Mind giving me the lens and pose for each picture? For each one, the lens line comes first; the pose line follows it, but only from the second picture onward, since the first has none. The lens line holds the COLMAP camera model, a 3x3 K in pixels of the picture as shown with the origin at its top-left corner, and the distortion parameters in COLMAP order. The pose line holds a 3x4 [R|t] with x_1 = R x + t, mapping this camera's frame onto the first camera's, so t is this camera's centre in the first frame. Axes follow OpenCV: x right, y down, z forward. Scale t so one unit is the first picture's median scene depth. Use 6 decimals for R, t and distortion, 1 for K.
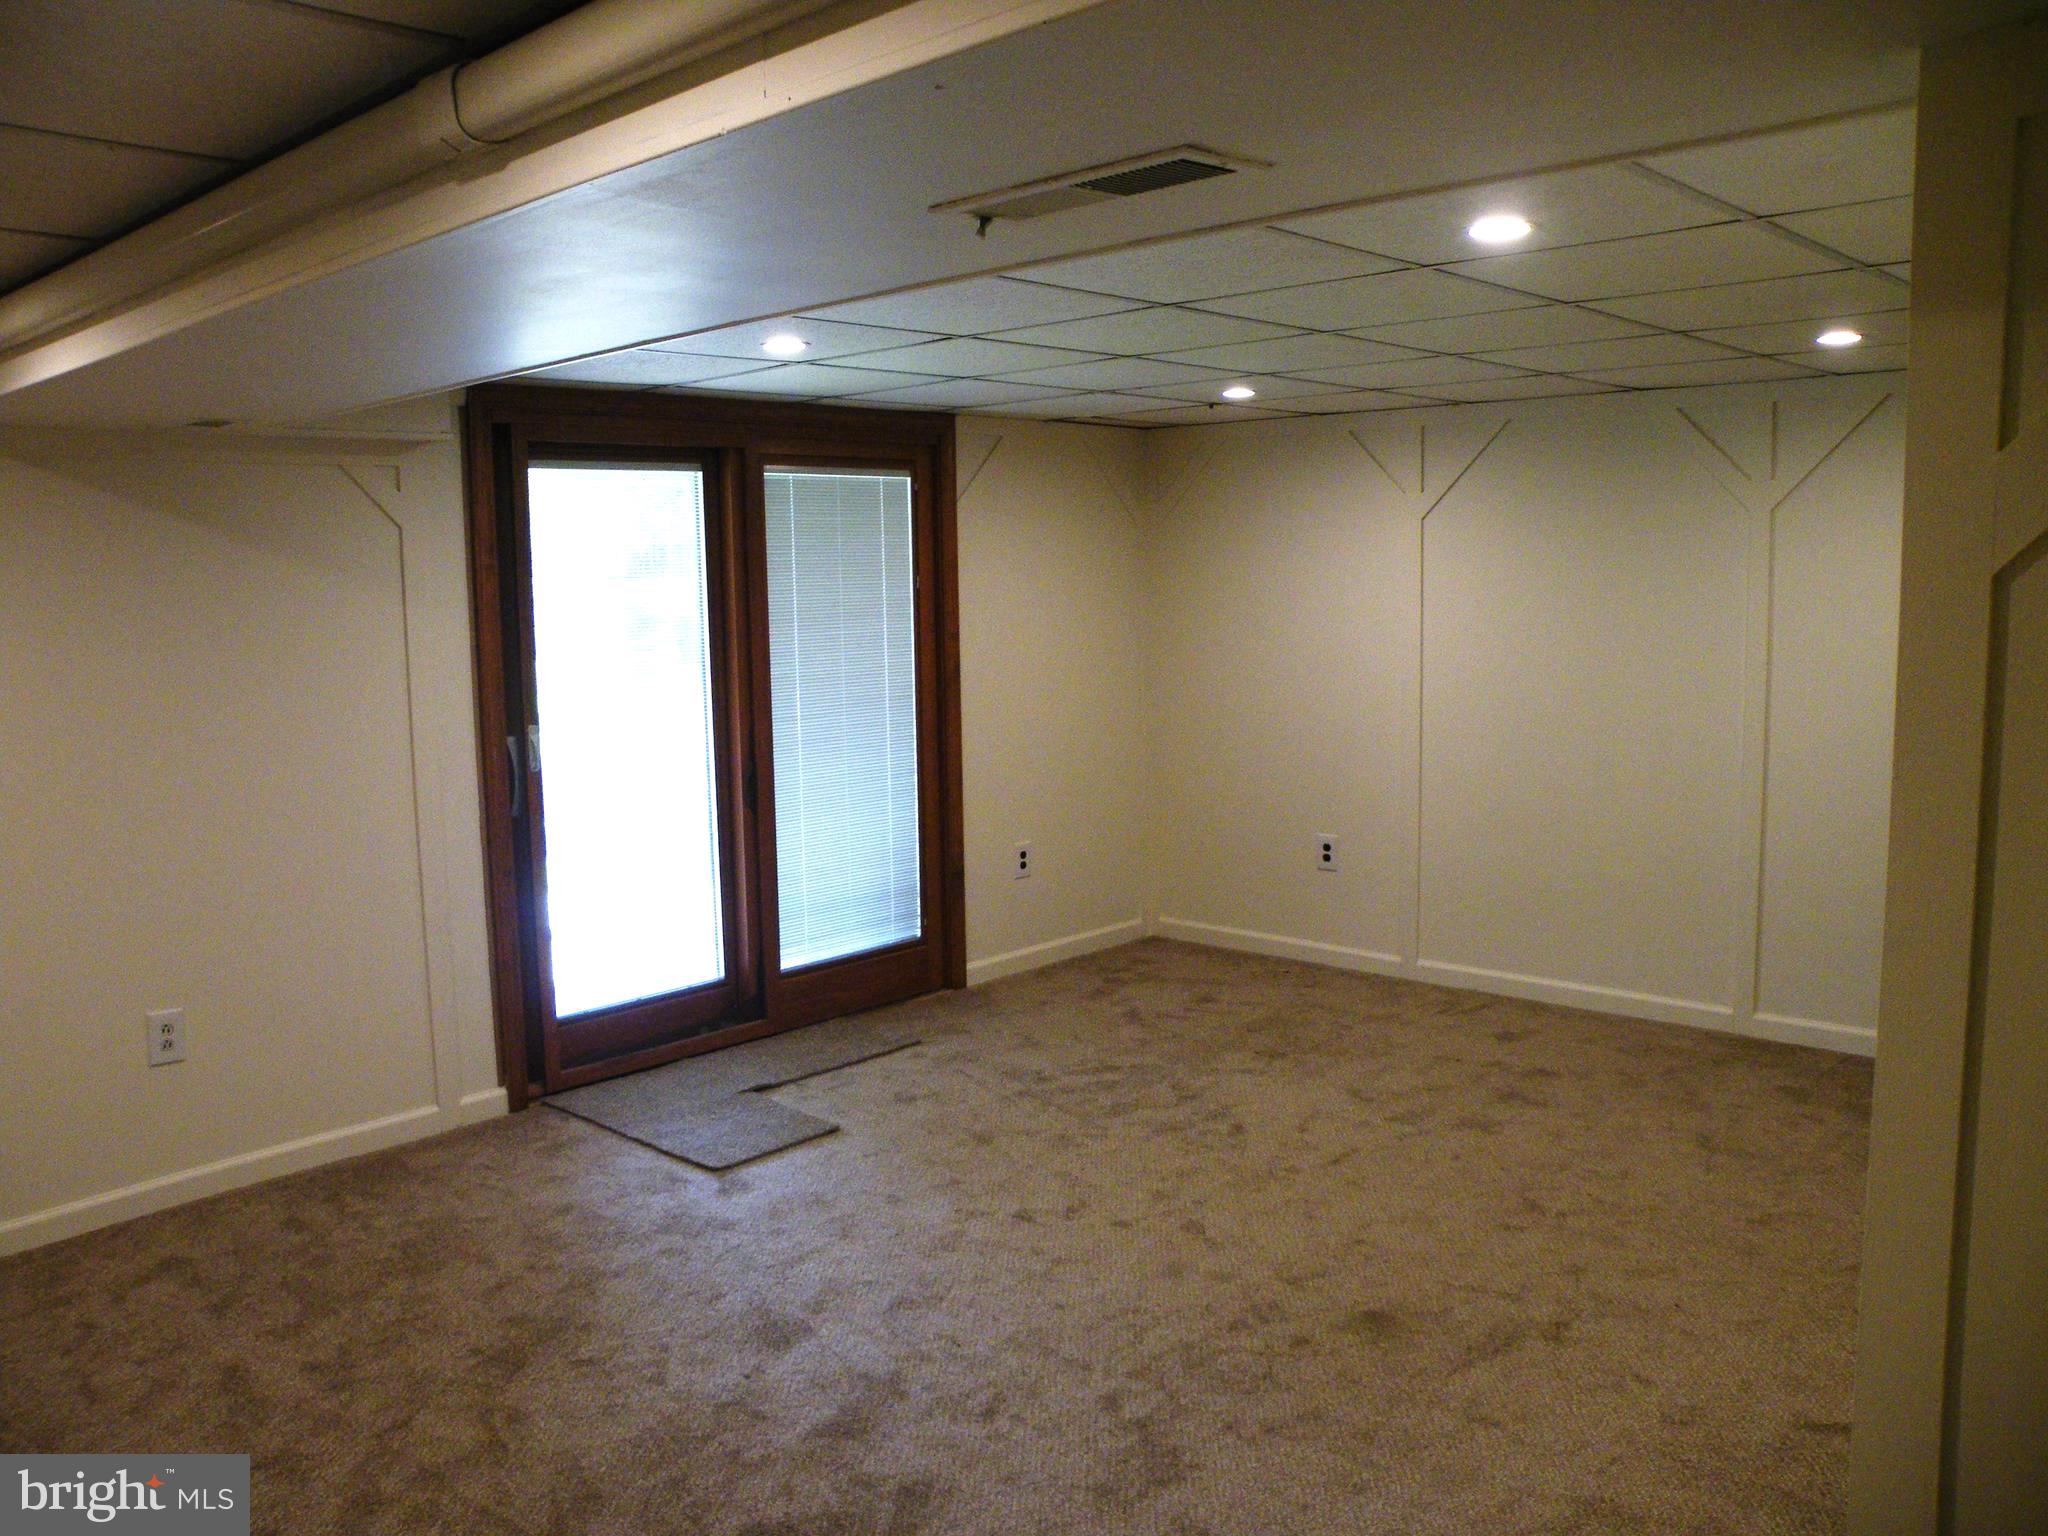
lens RADIAL K [[1624.5, 0, 991.1], [0, 1624.5, 768.5], [0, 0, 1]] dist [-0.159184, 0.128716]
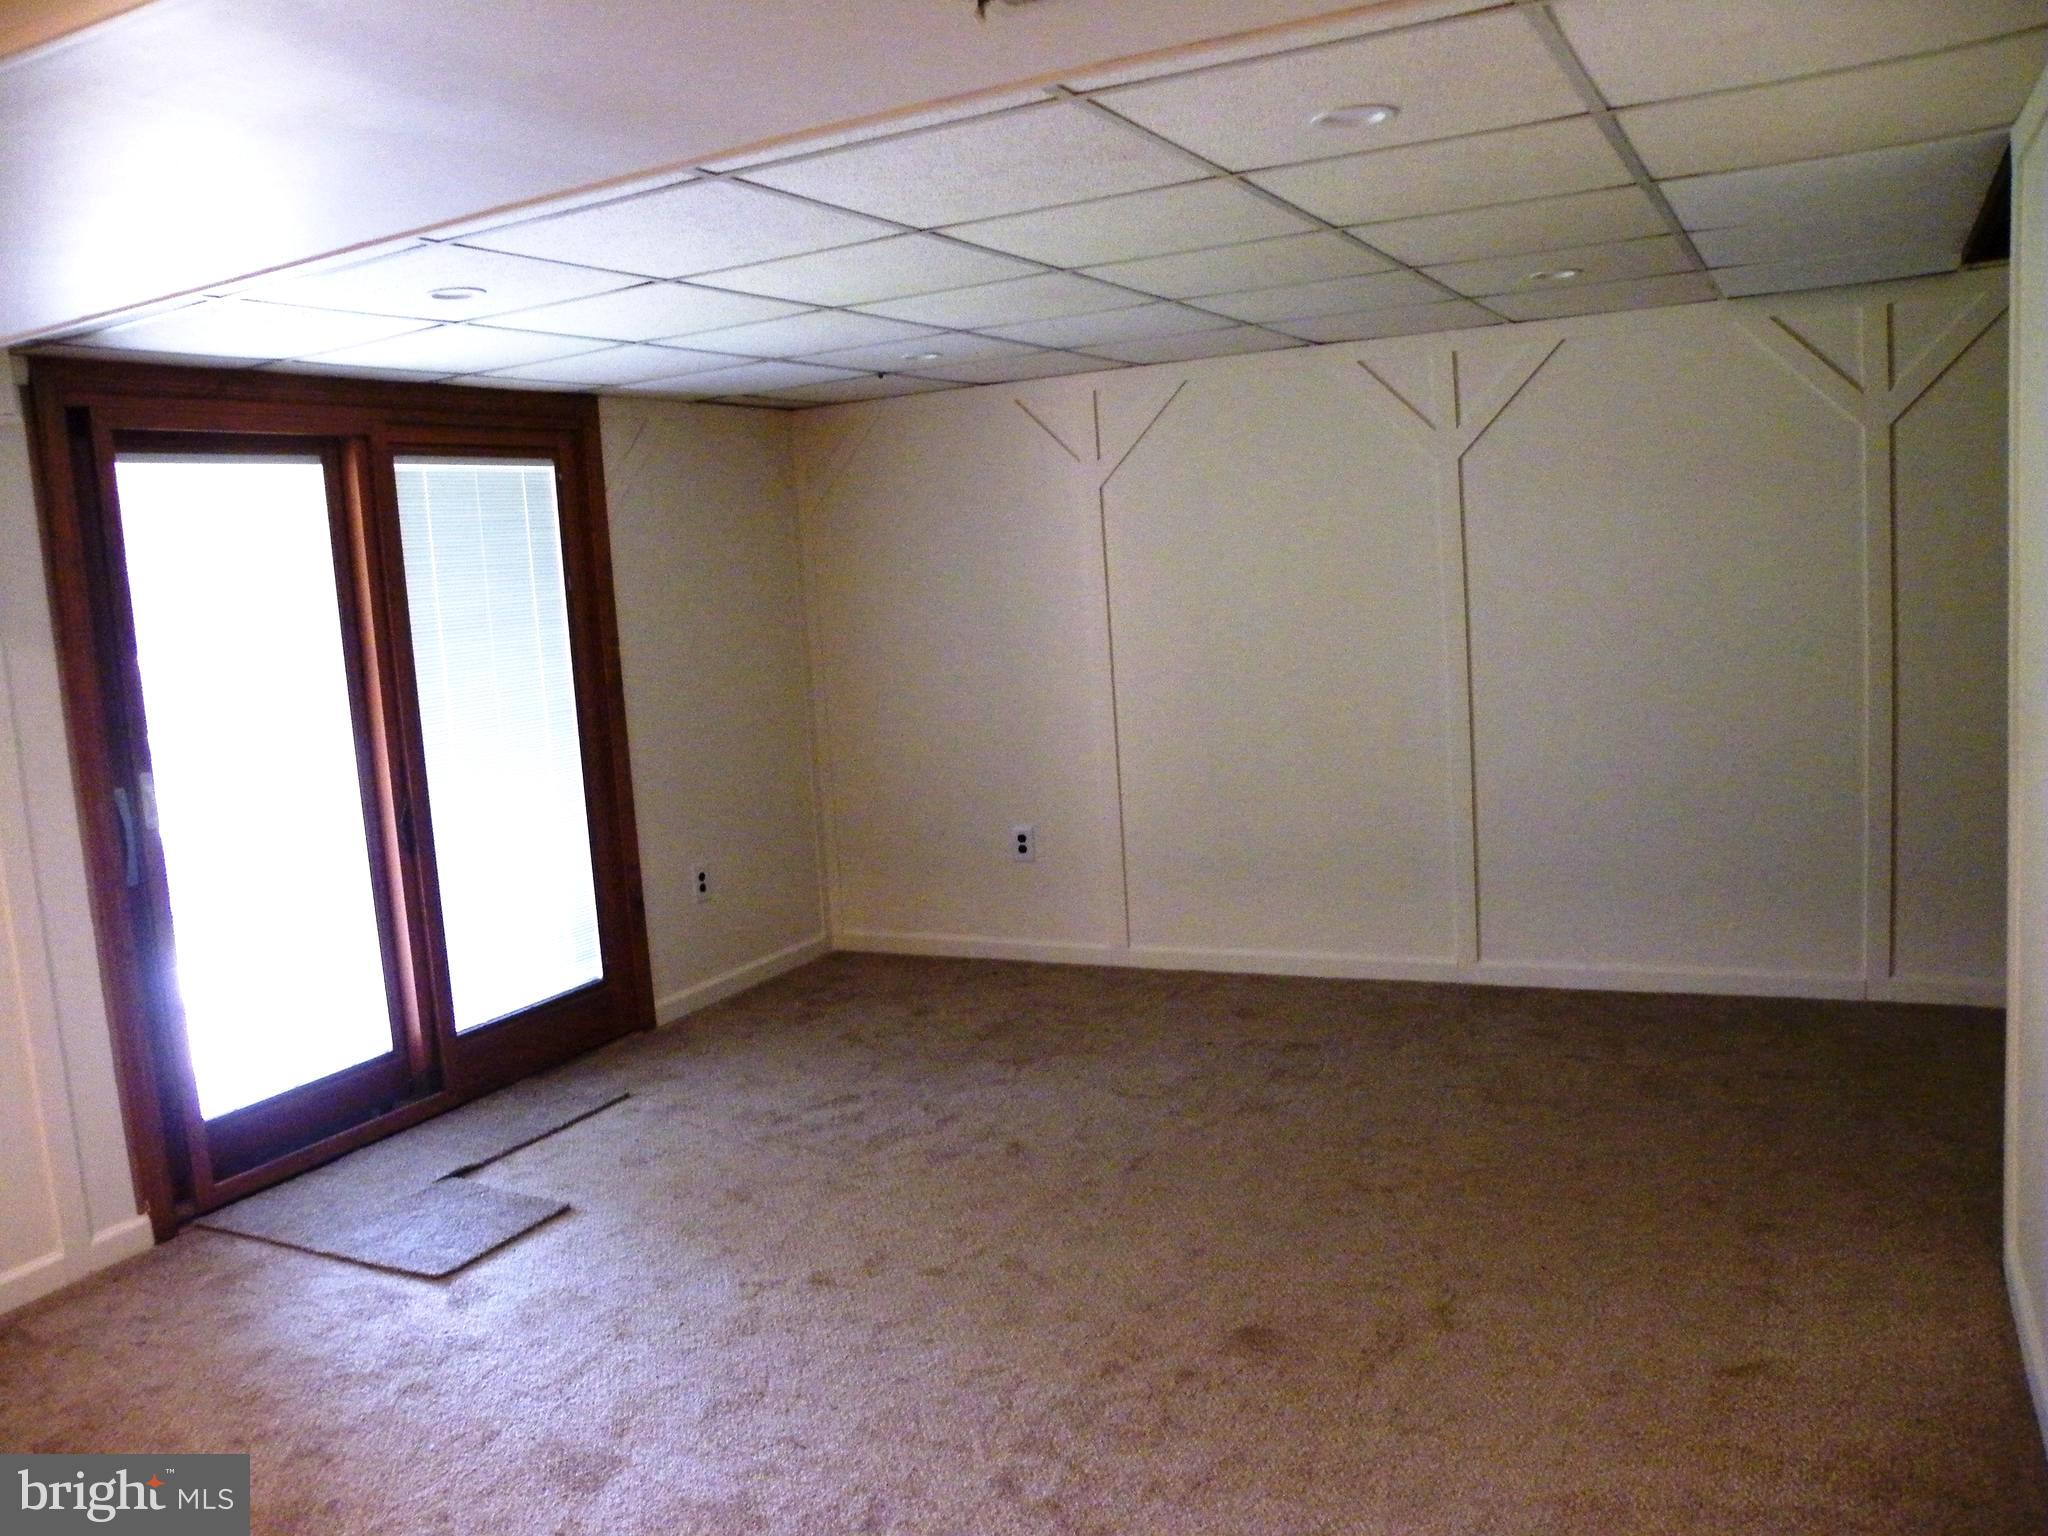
lens RADIAL K [[1624.5, 0, 991.1], [0, 1624.5, 768.5], [0, 0, 1]] dist [-0.159184, 0.128716]
pose [[0.960309, -0.080861, 0.266959, -0.083712], [0.083307, 0.996522, 0.002170, 0.005672], [-0.266206, 0.020155, 0.963705, 0.108057]]
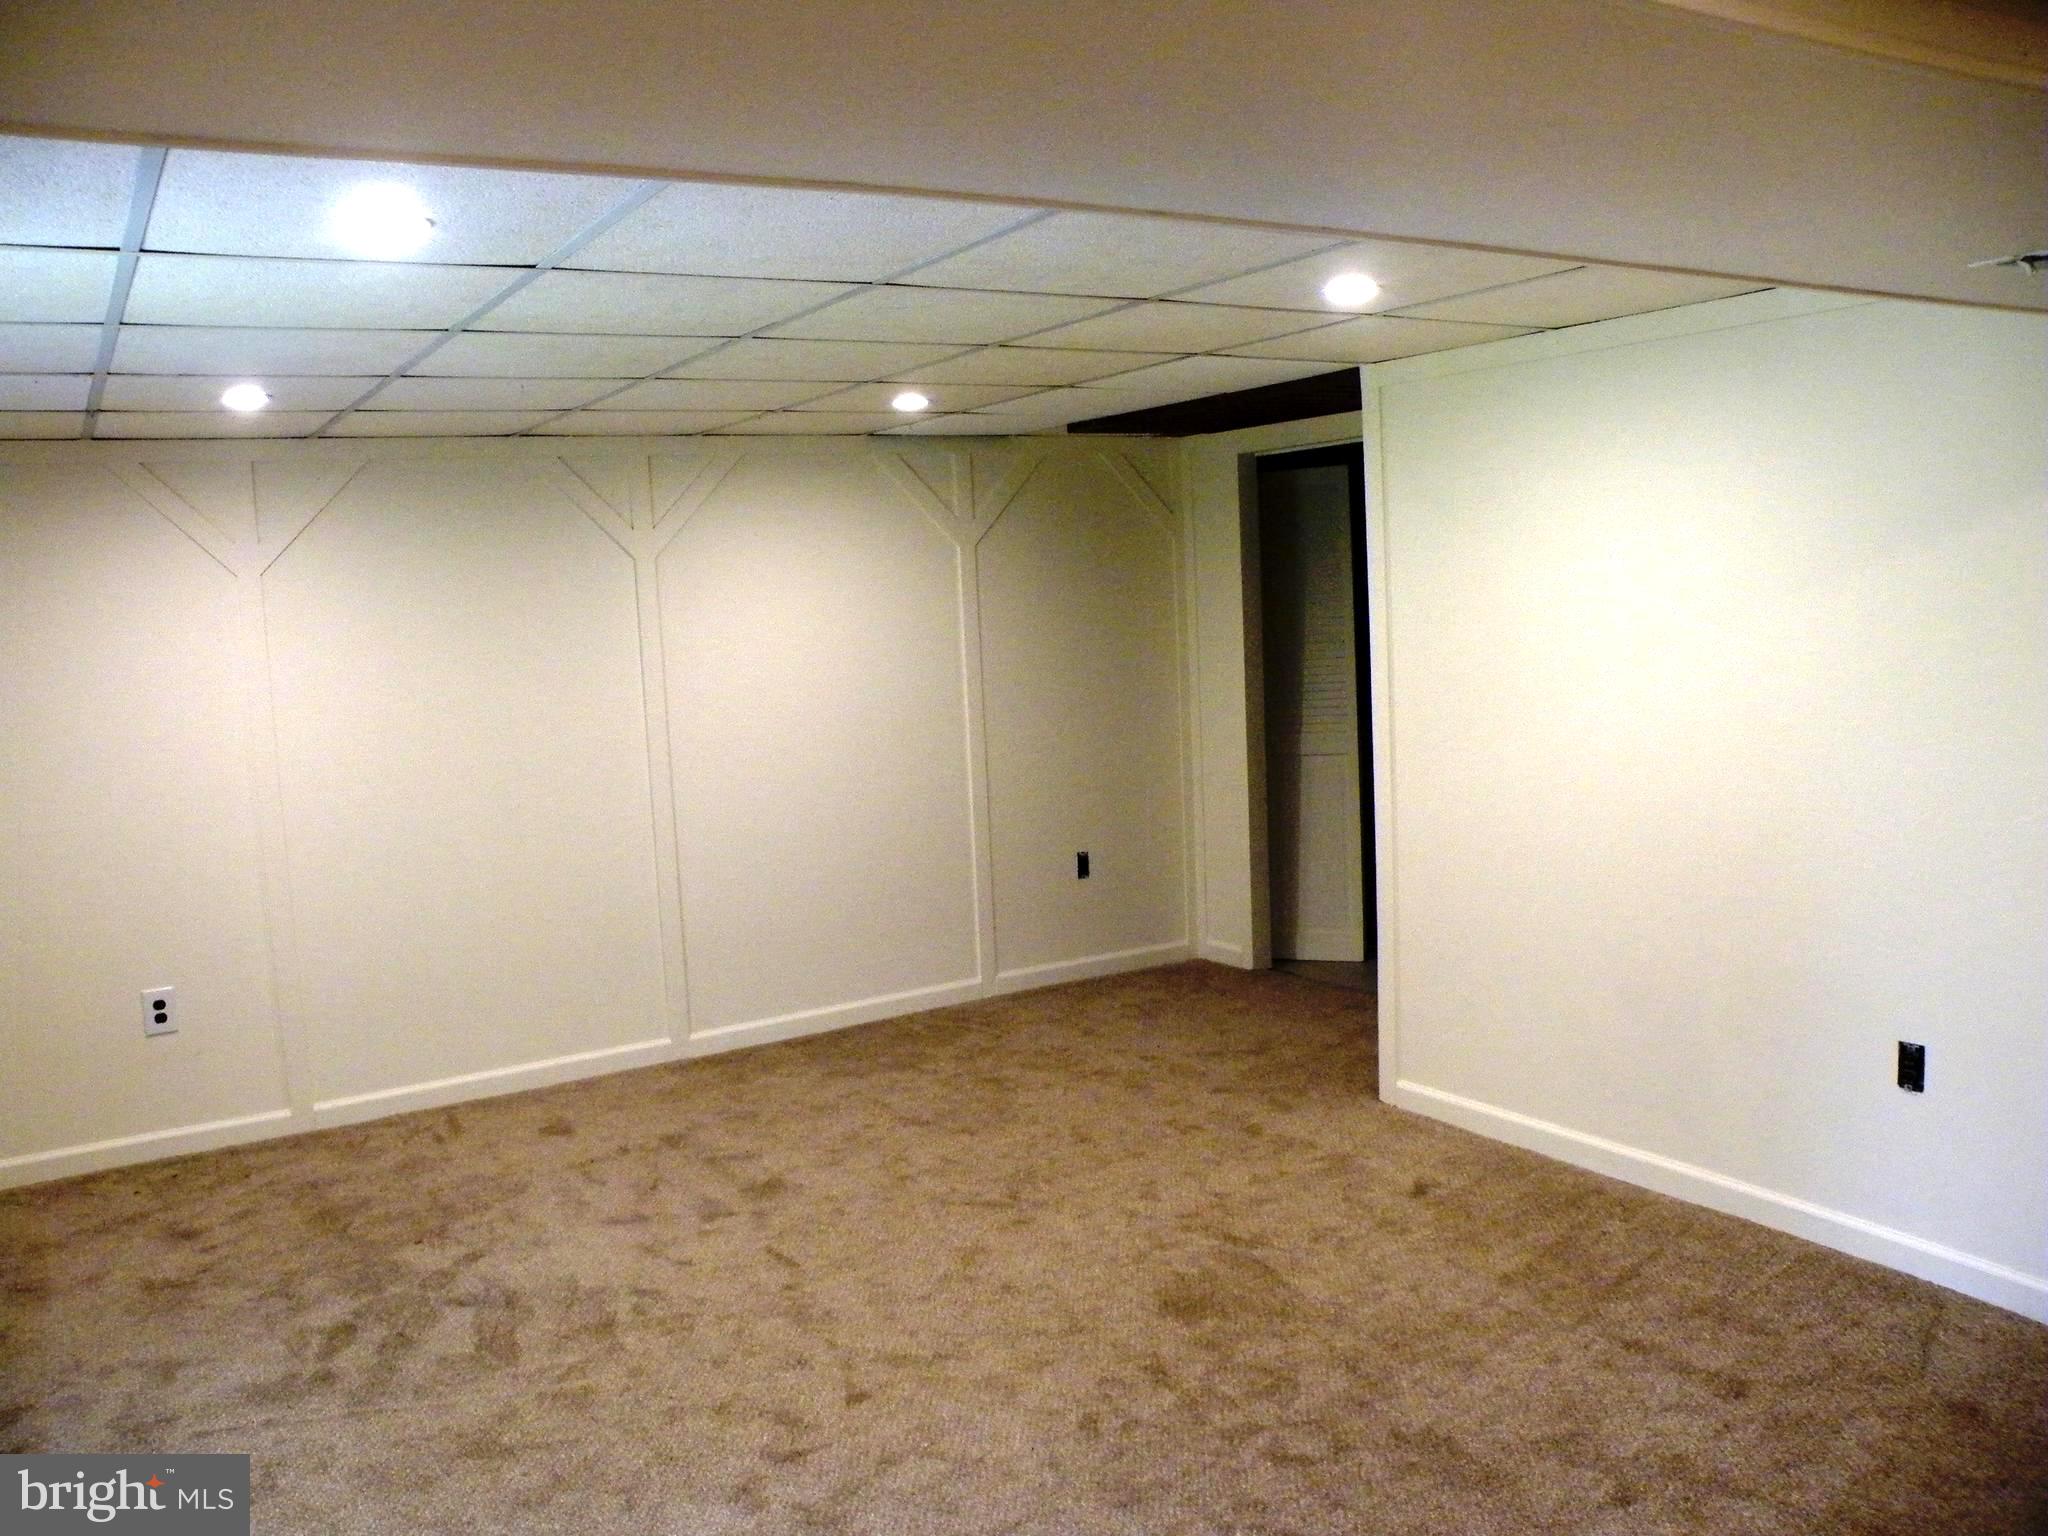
lens RADIAL K [[1624.5, 0, 991.1], [0, 1624.5, 768.5], [0, 0, 1]] dist [-0.159184, 0.128716]
pose [[0.254812, -0.100095, 0.961796, -0.533218], [0.160260, 0.985245, 0.060076, -0.058074], [-0.953618, 0.138830, 0.267093, 0.553095]]
